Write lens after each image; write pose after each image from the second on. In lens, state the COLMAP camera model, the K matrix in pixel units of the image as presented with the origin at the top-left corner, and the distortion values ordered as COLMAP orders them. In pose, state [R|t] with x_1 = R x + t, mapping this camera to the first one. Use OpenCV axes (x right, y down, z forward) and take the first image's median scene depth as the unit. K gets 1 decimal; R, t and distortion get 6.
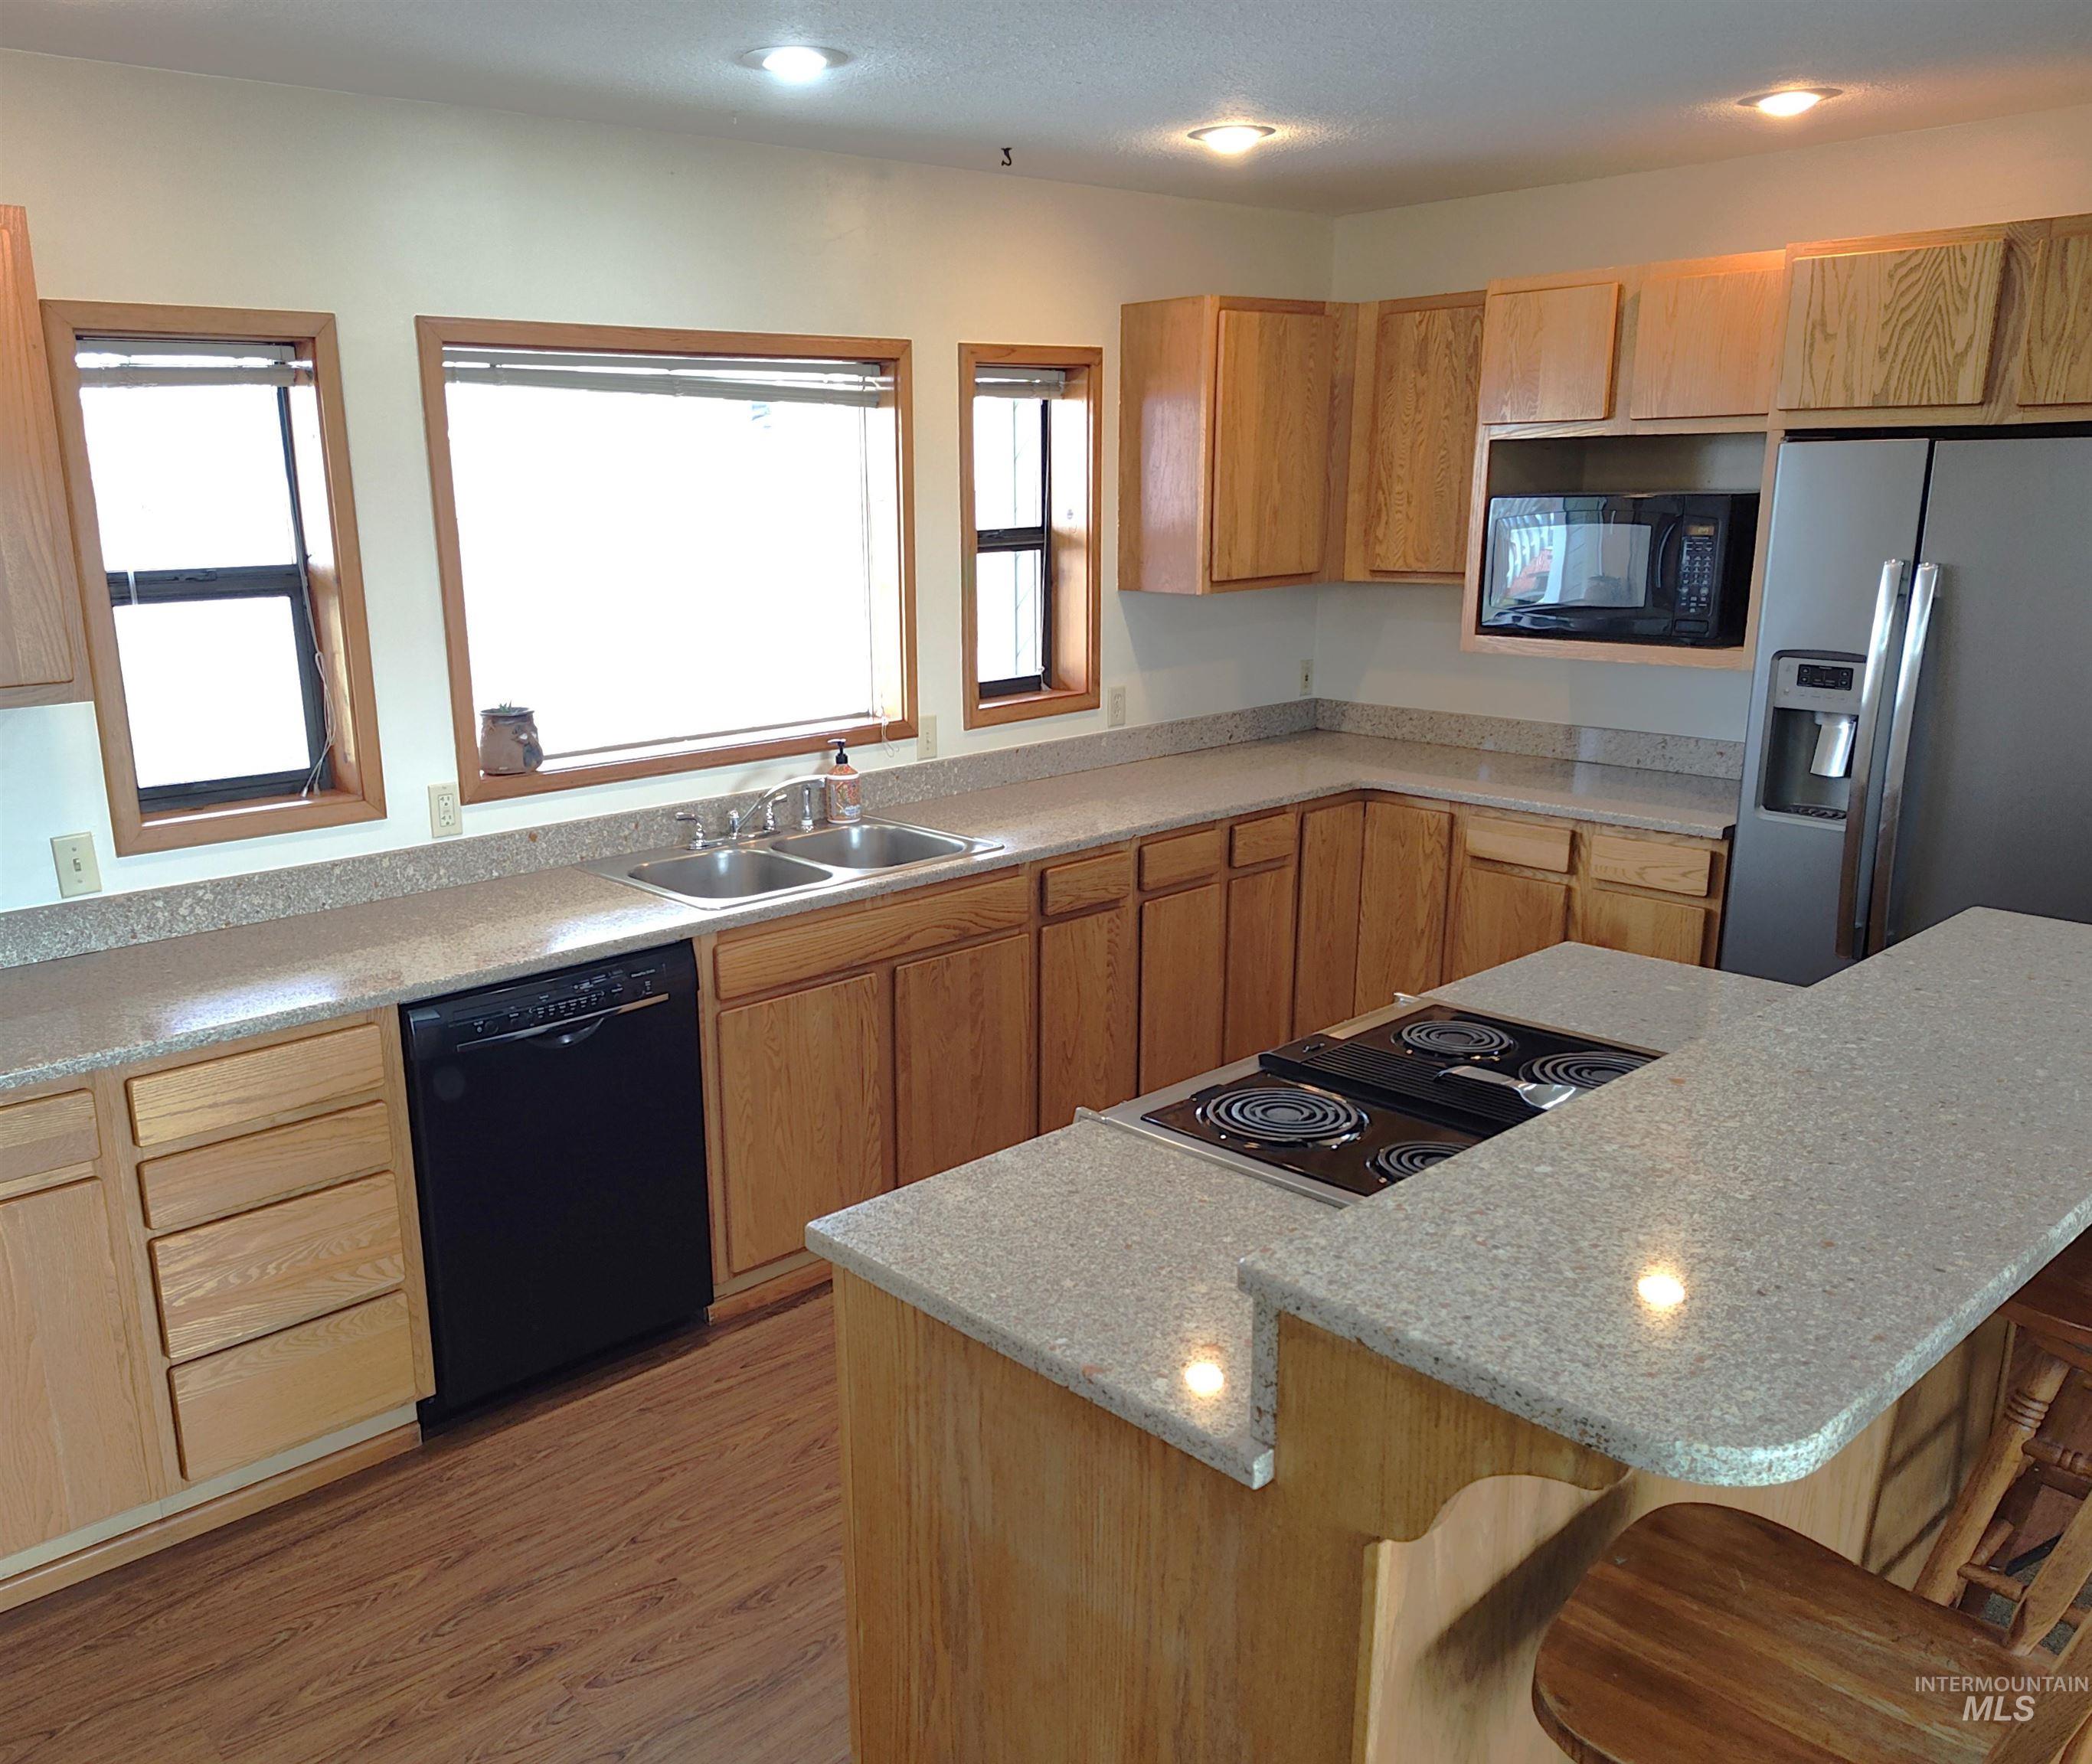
lens RADIAL K [[1674.7, 0, 900.6], [0, 1674.7, 922.9], [0, 0, 1]] dist [0.021720, -0.003897]
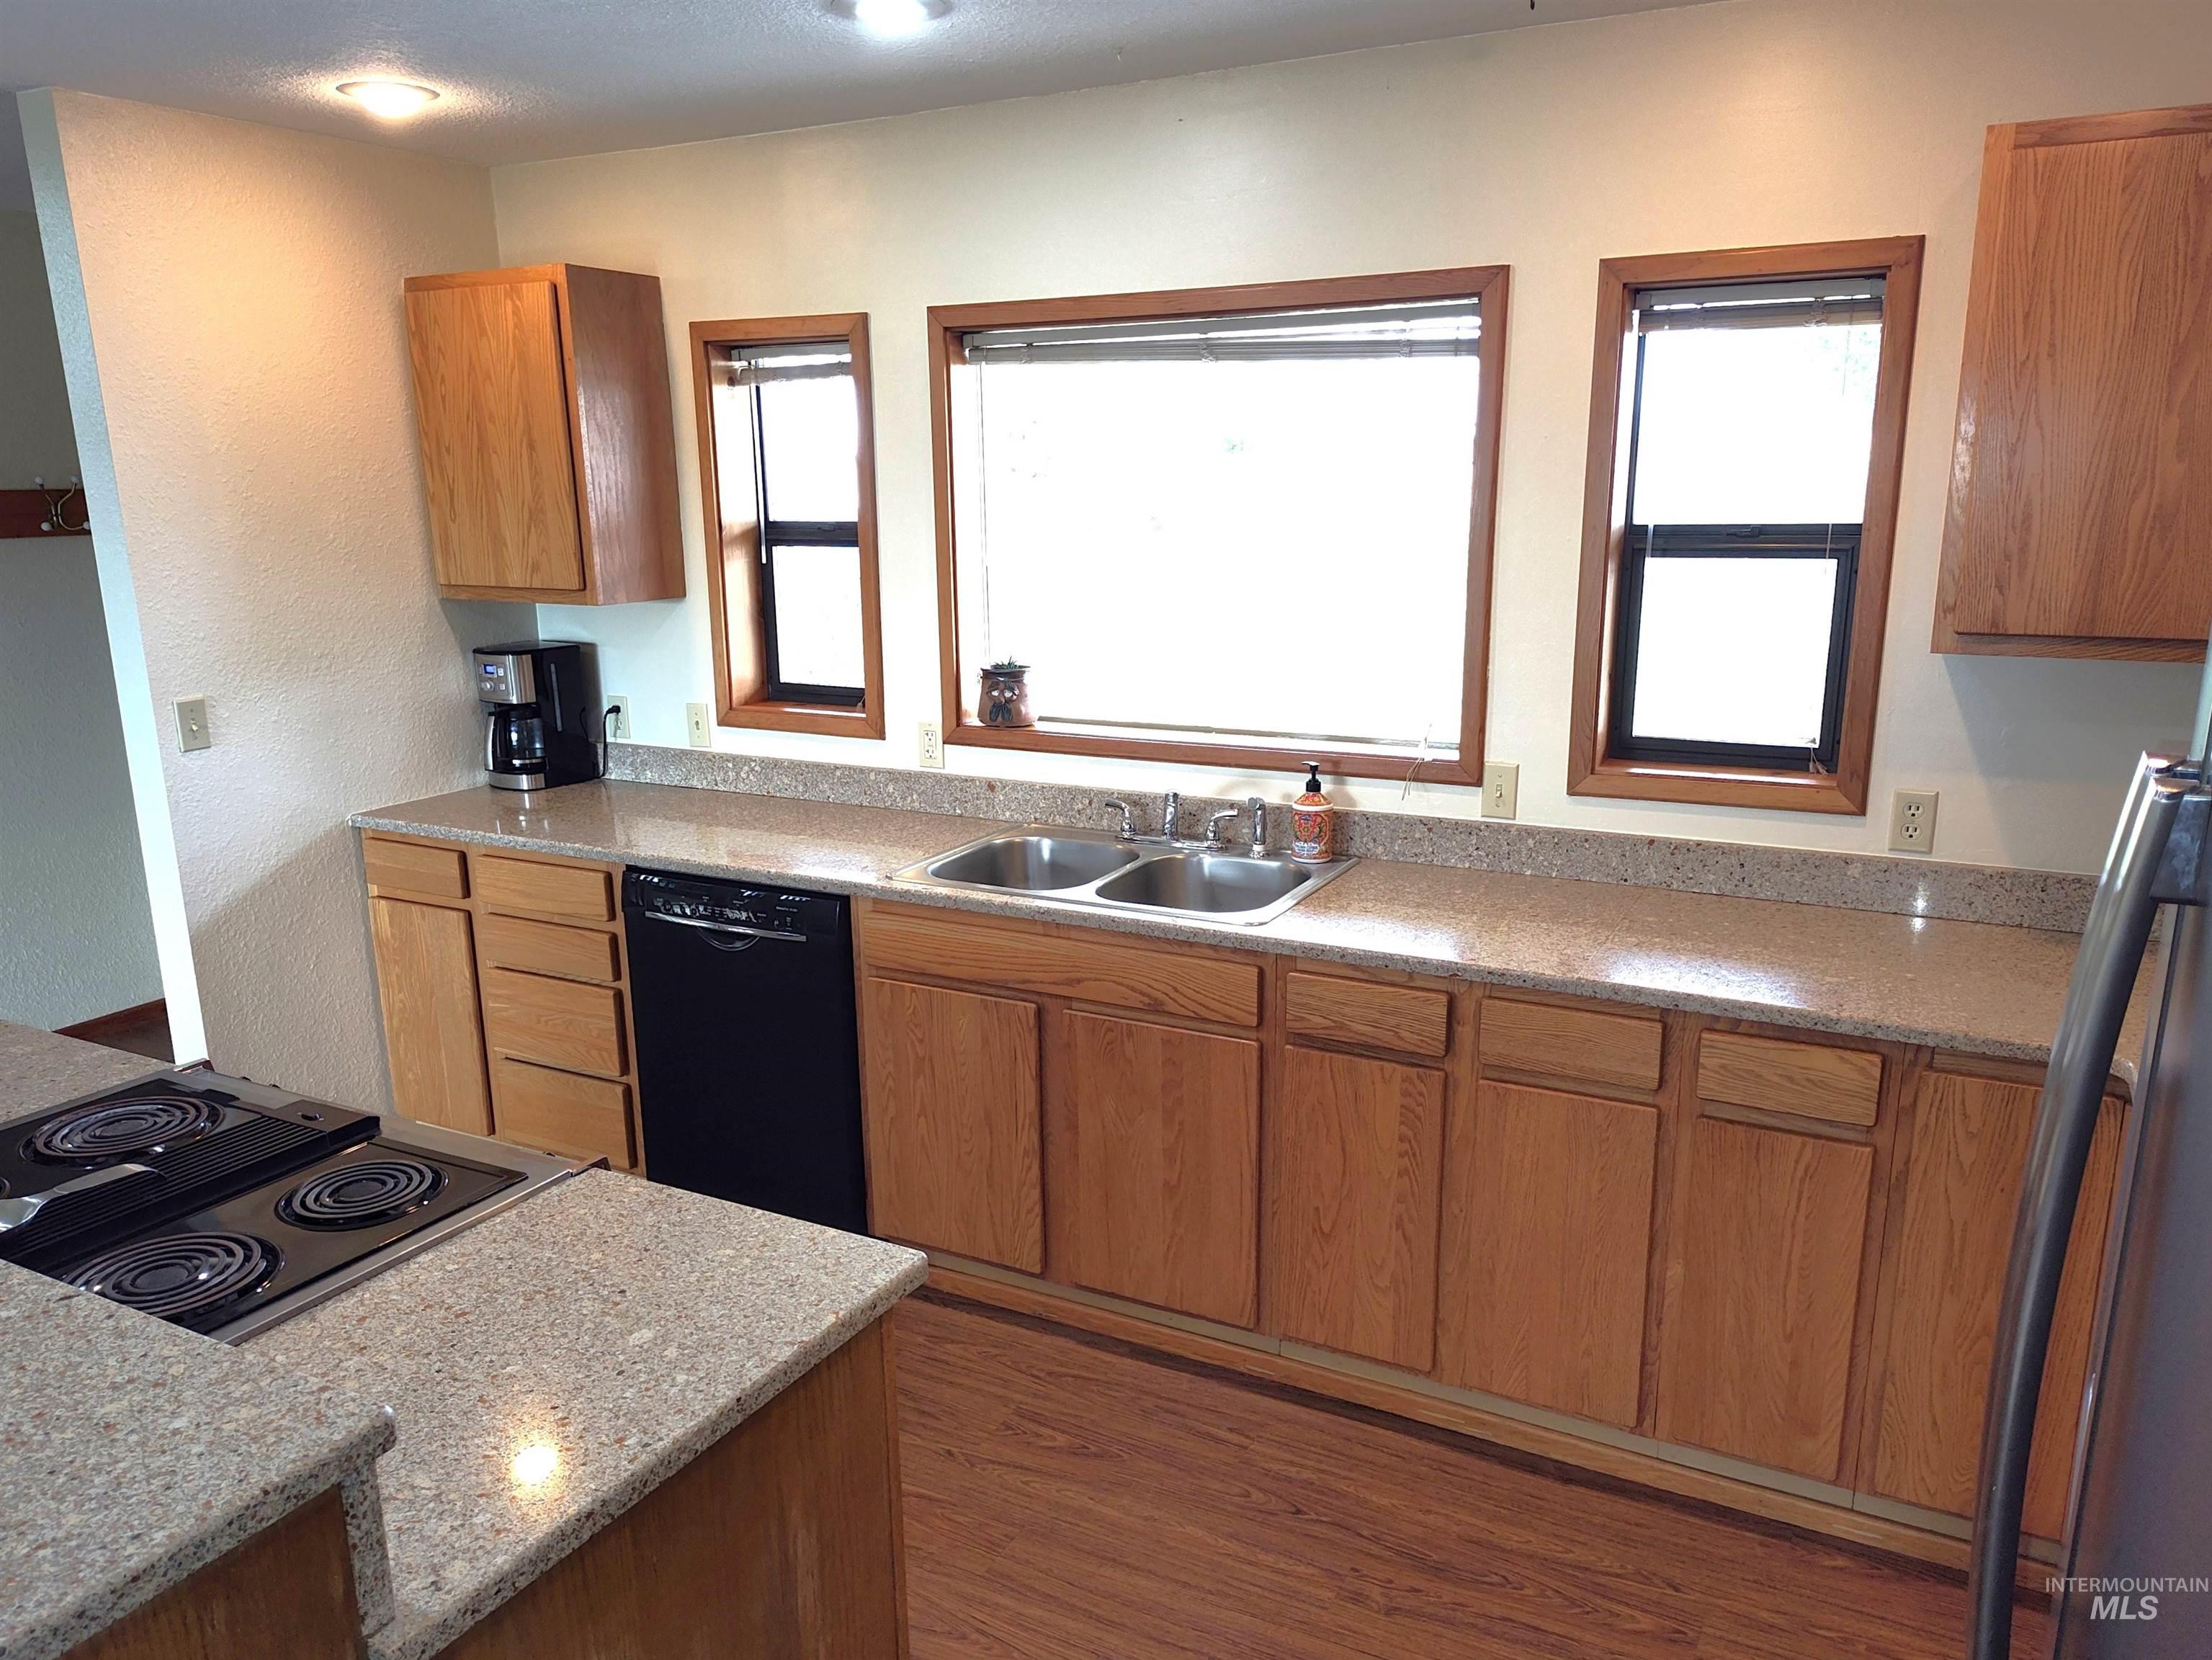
lens RADIAL K [[1639.3, 0, 1075.1], [0, 1639.3, 865.9], [0, 0, 1]] dist [0.007063, 0.001387]
pose [[0.353341, 0.241432, -0.903804, 0.739003], [-0.233363, 0.958329, 0.164764, -0.183964], [0.905921, 0.152697, 0.394958, 0.636160]]
